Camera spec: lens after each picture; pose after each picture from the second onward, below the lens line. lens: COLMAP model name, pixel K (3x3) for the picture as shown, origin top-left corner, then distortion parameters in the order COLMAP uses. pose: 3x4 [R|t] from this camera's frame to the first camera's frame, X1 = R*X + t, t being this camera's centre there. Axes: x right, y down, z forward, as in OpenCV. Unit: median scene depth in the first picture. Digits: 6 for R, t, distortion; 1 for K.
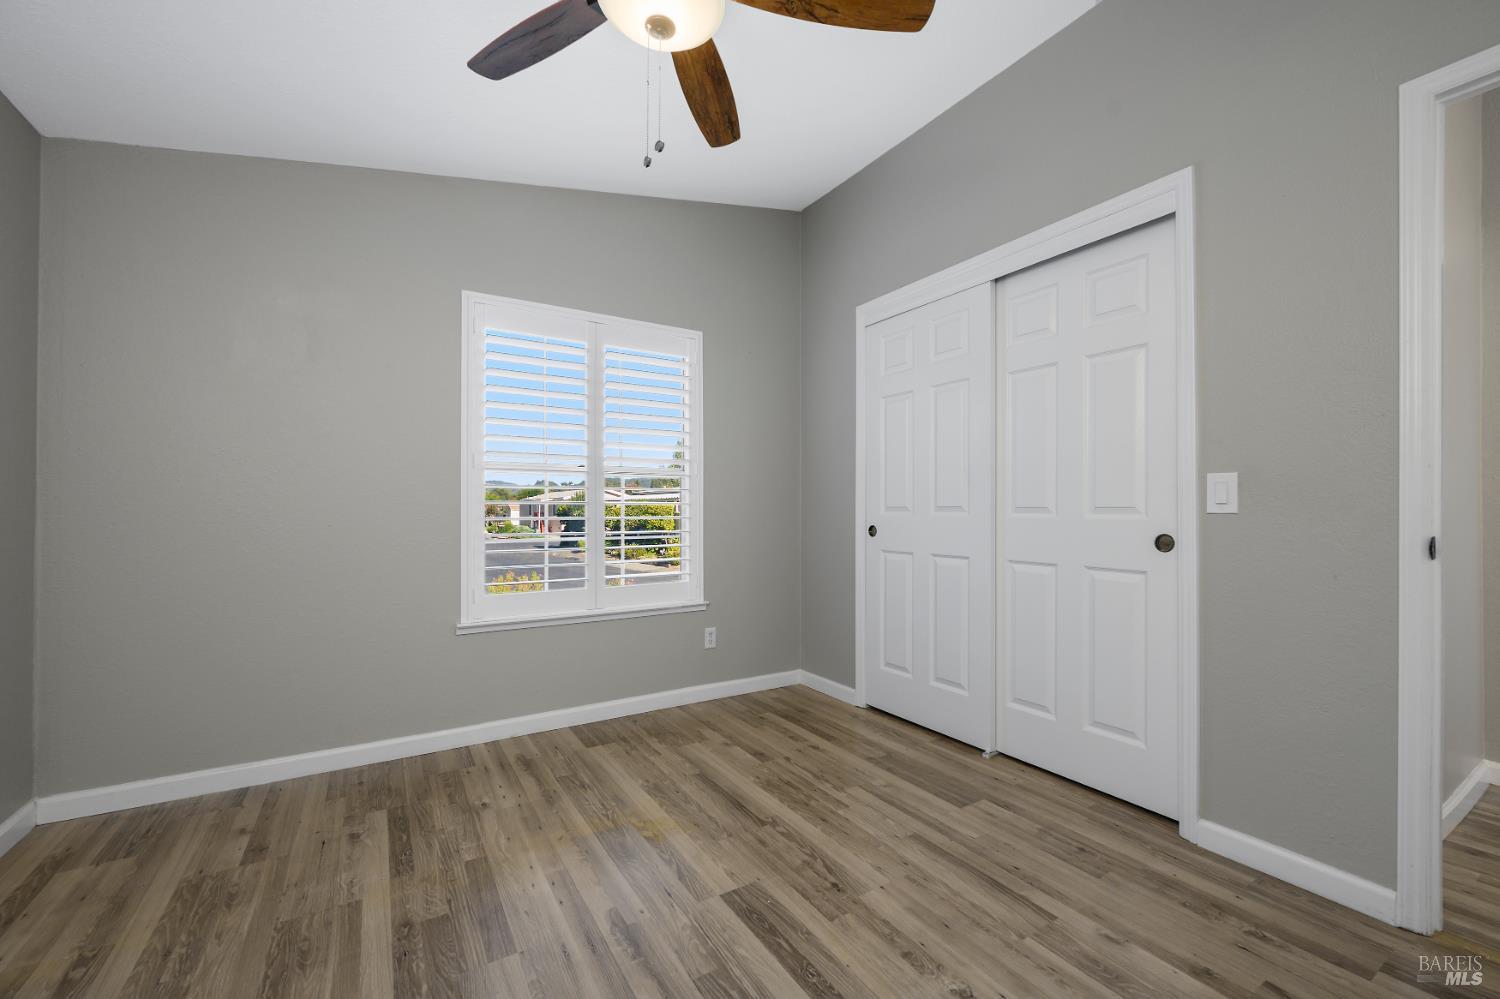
lens RADIAL K [[608.7, 0, 751.8], [0, 608.7, 506.1], [0, 0, 1]] dist [-0.006645, 0.000191]
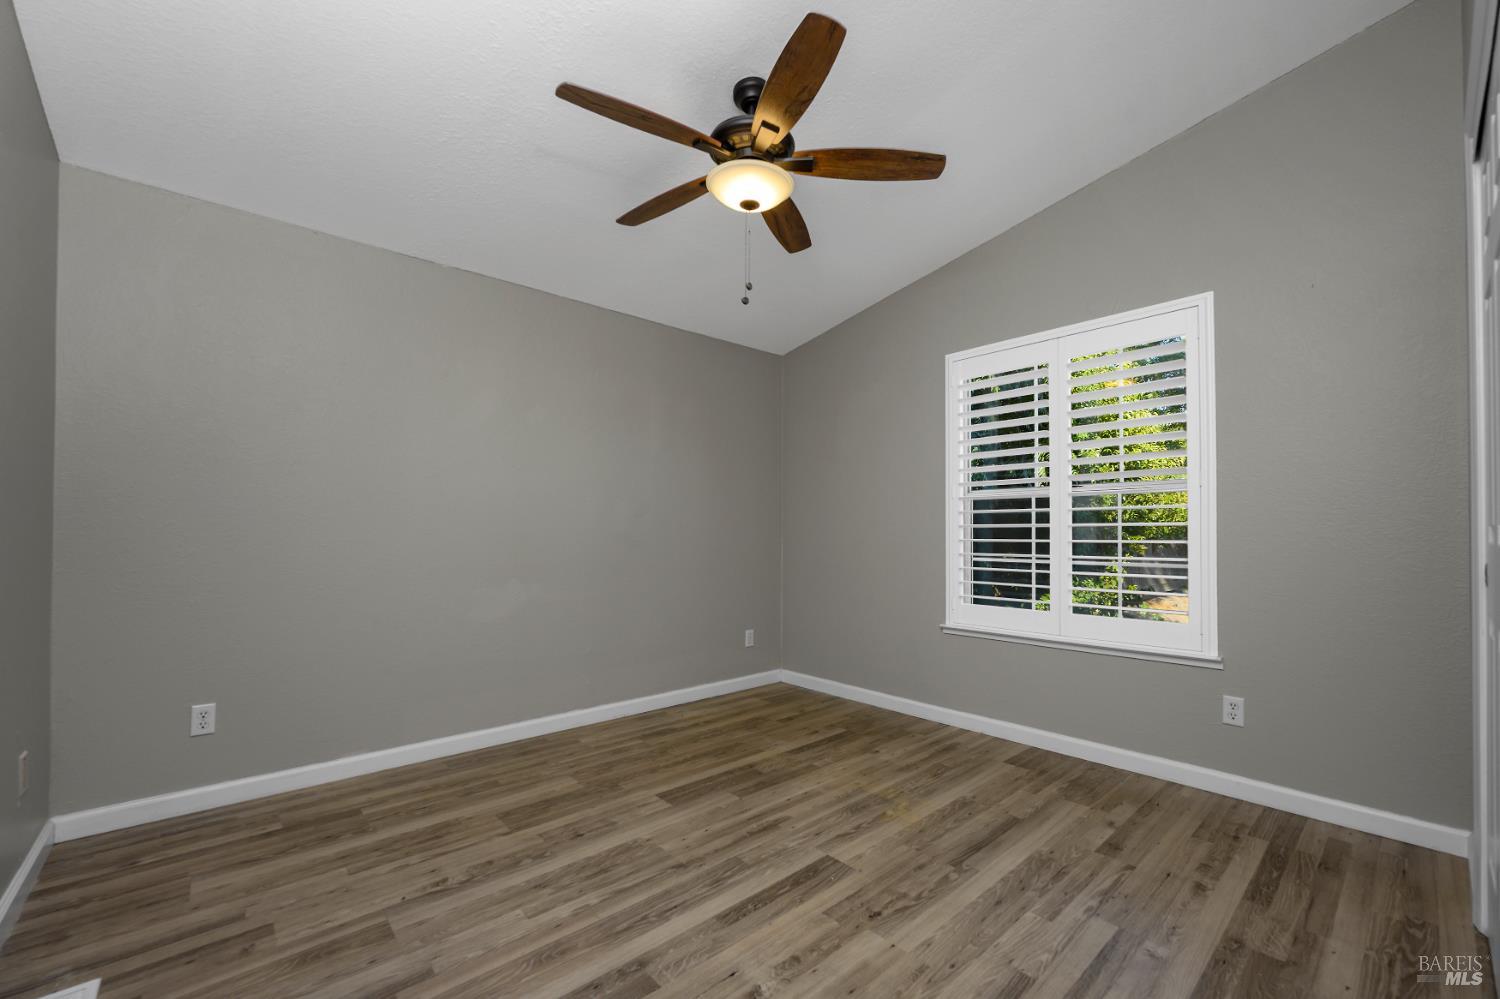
lens RADIAL K [[608.7, 0, 745.4], [0, 608.7, 520.8], [0, 0, 1]] dist [-0.006645, 0.000191]
pose [[0.161113, -0.019025, -0.986752, 0.775726], [0.007984, 0.999807, -0.017973, 0.001537], [0.986904, -0.004983, 0.161234, 0.451286]]
